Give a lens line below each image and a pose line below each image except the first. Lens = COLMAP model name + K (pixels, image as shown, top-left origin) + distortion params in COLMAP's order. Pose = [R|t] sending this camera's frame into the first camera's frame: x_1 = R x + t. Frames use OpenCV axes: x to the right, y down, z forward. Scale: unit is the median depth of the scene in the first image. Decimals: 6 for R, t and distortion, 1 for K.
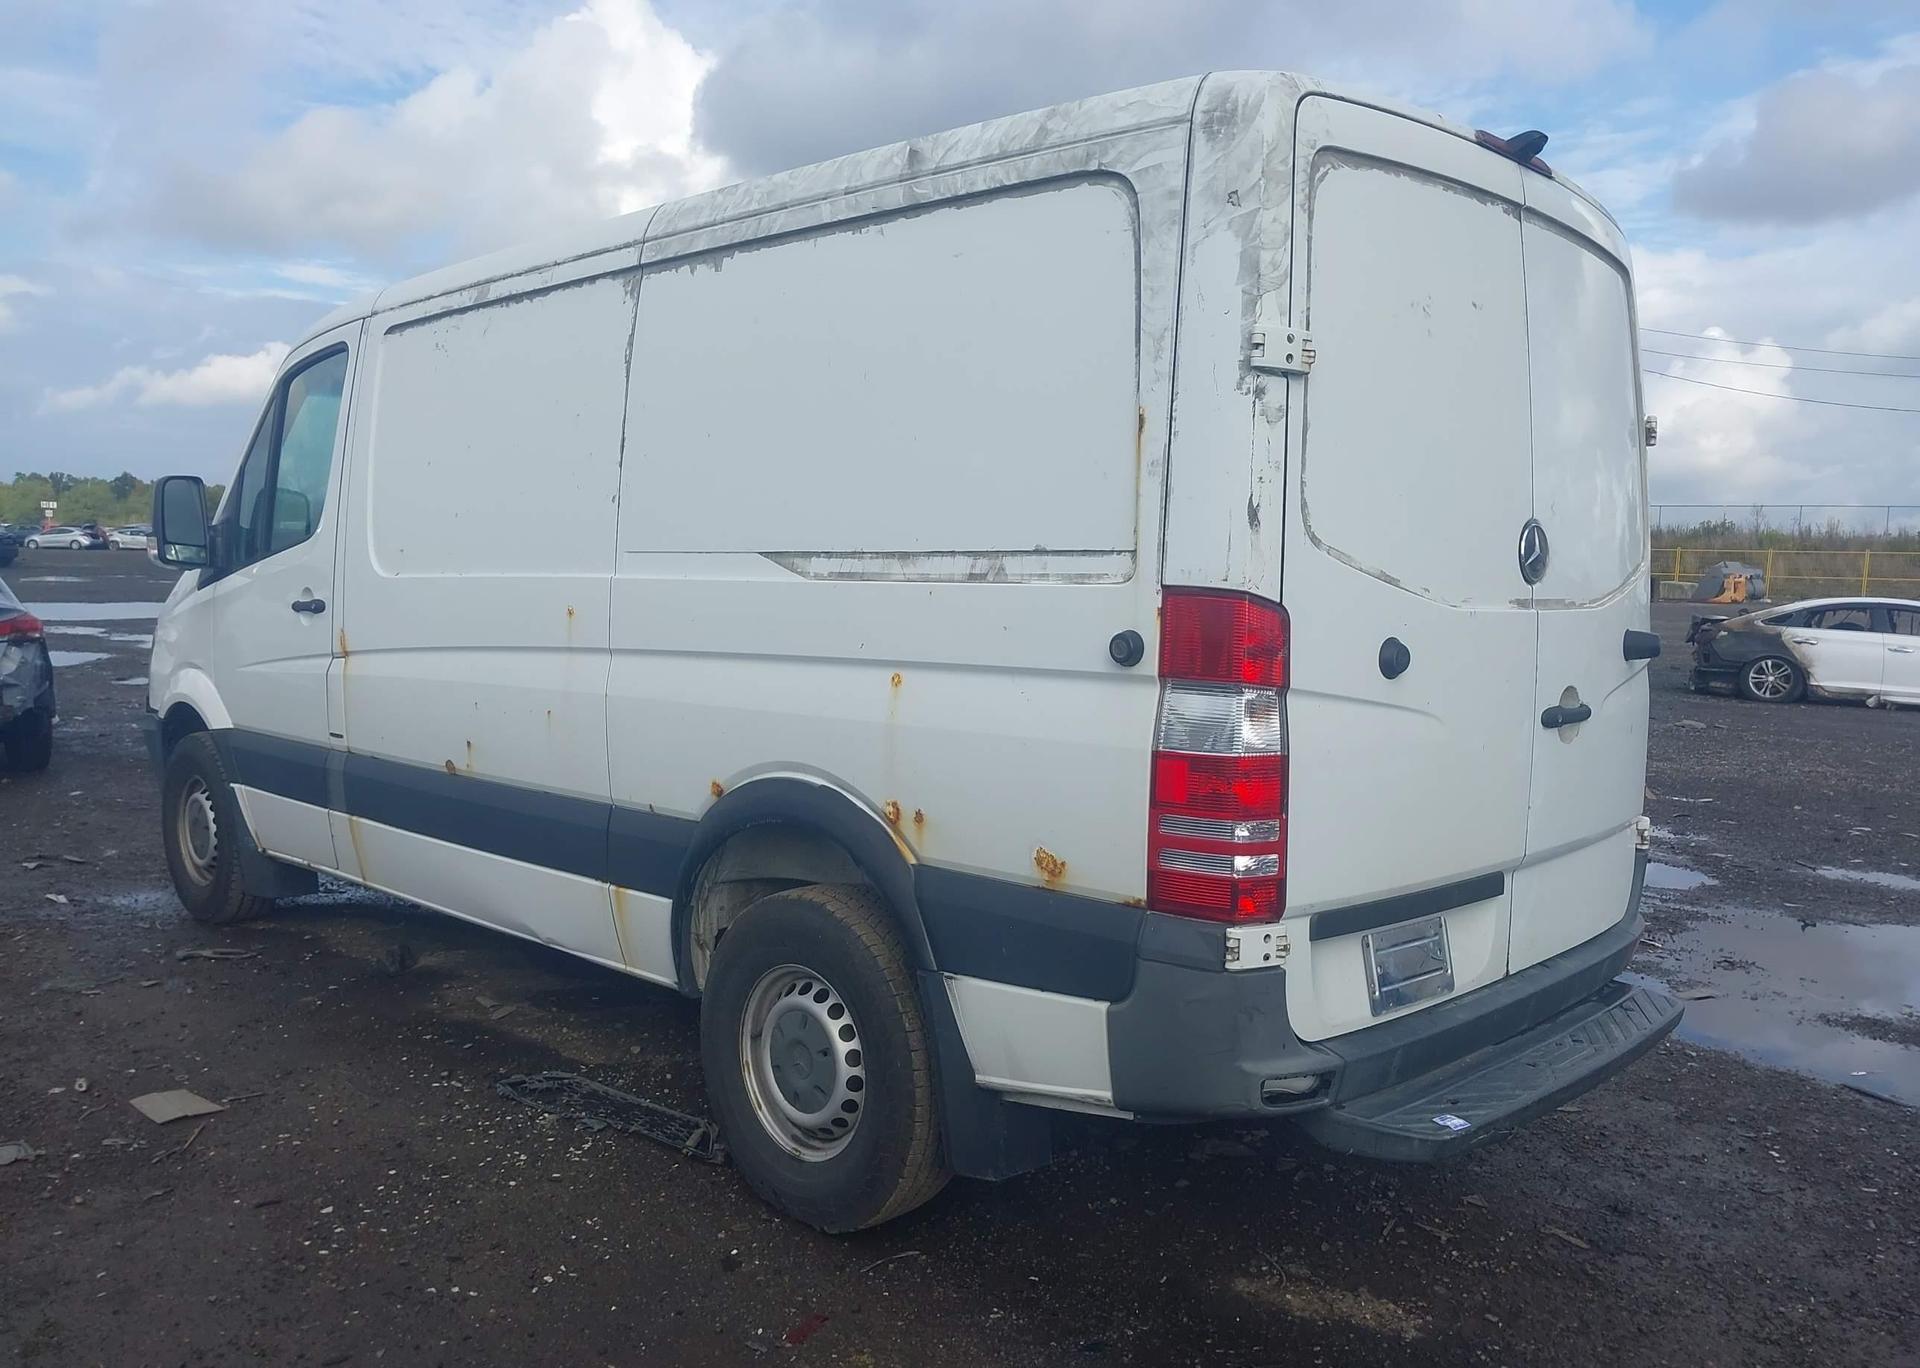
lens RADIAL K [[1476.6, 0, 967.5], [0, 1476.6, 754.9], [0, 0, 1]] dist [0.142496, -0.249110]
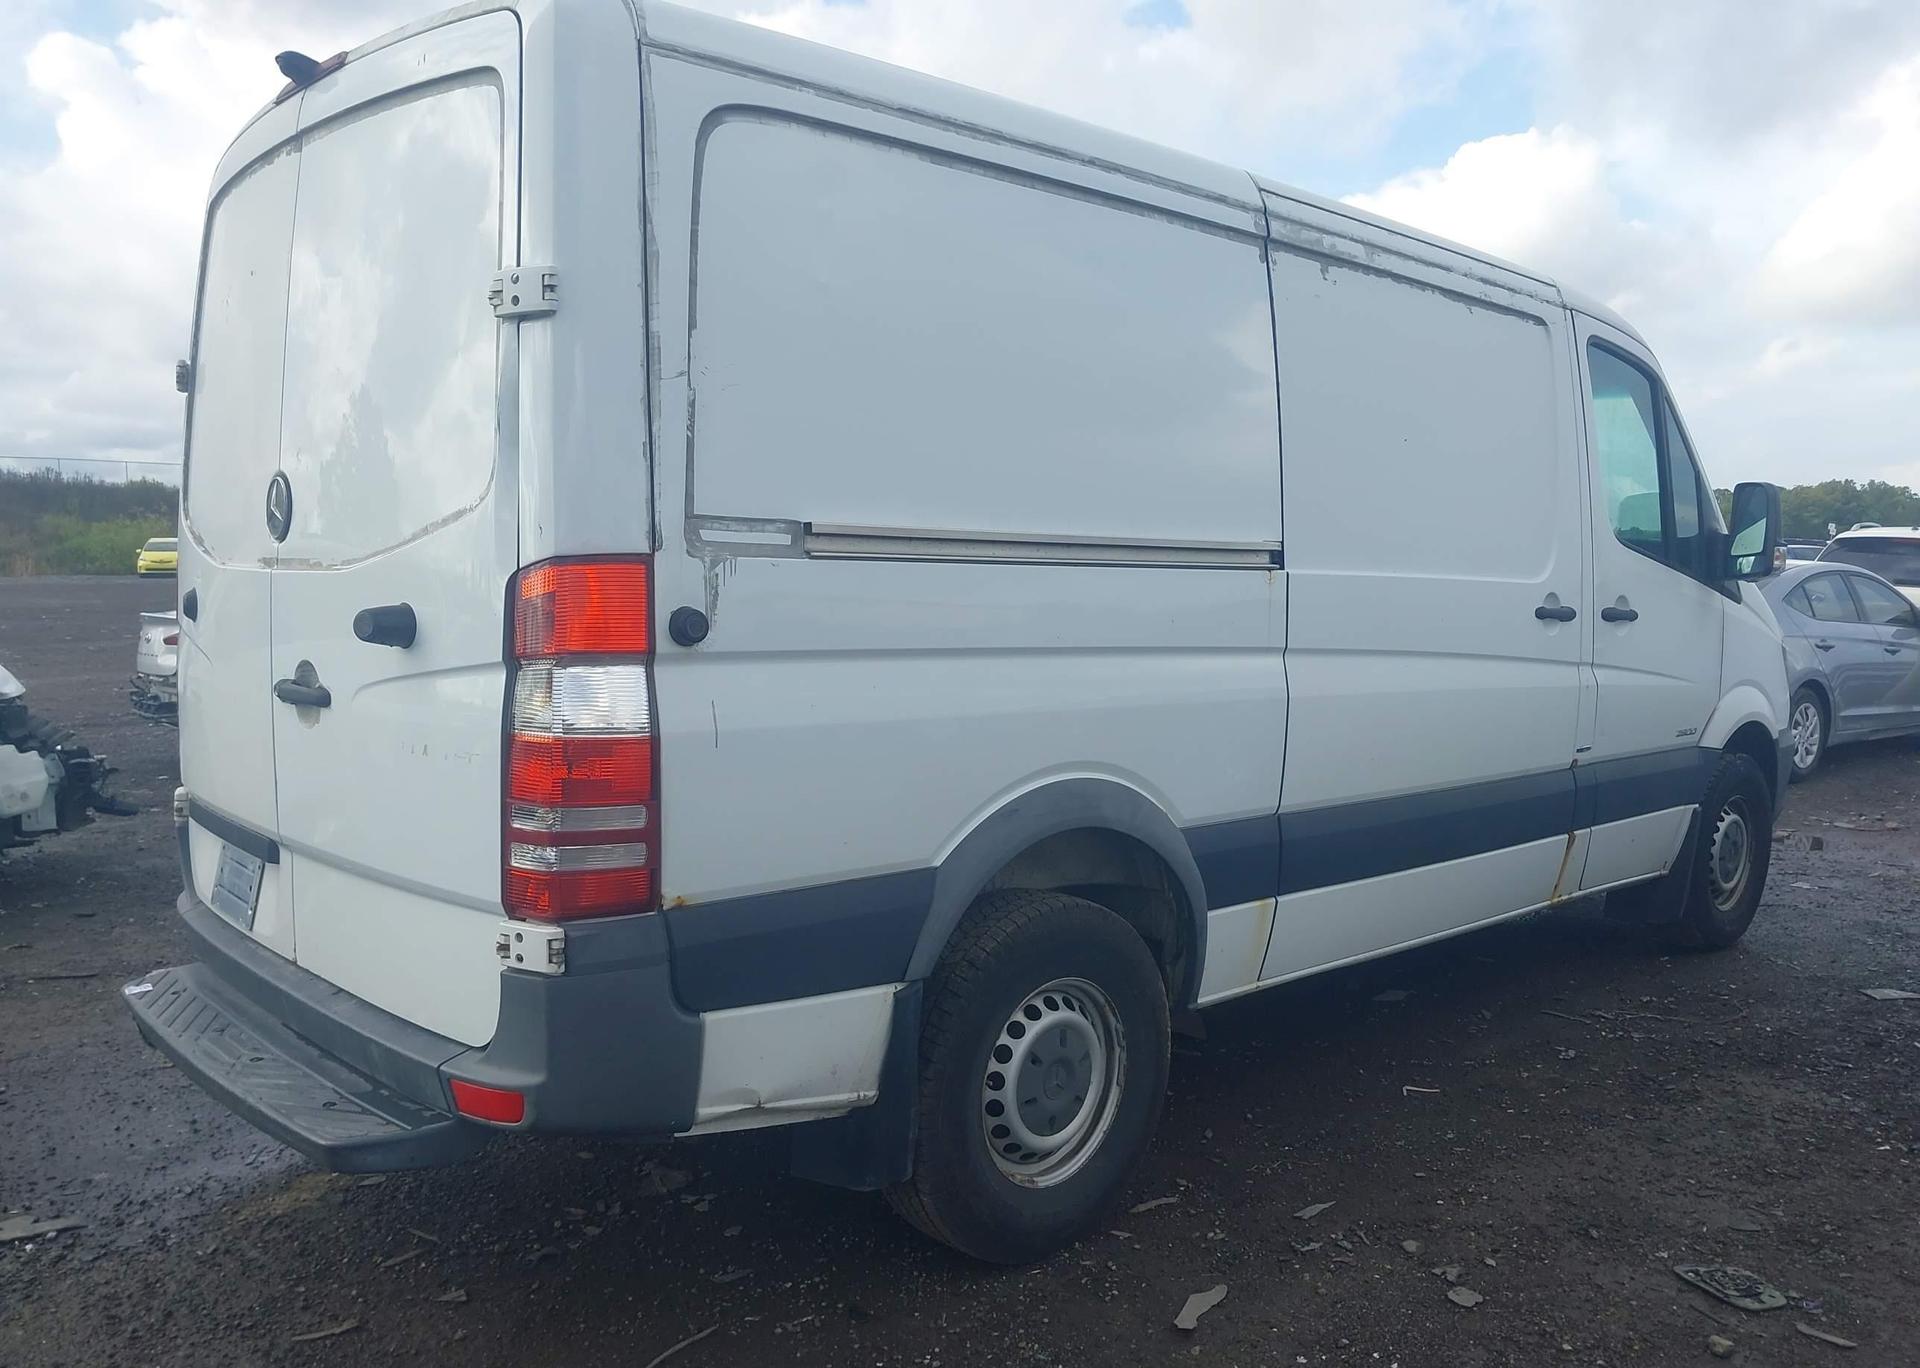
lens RADIAL K [[1483.4, 0, 970.7], [0, 1483.4, 758.0], [0, 0, 1]] dist [0.062158, -0.084848]
pose [[-0.058232, 0.106997, -0.992553, 1.392247], [-0.136927, 0.983987, 0.114107, -0.158690], [0.988868, 0.142552, -0.042649, 1.607280]]
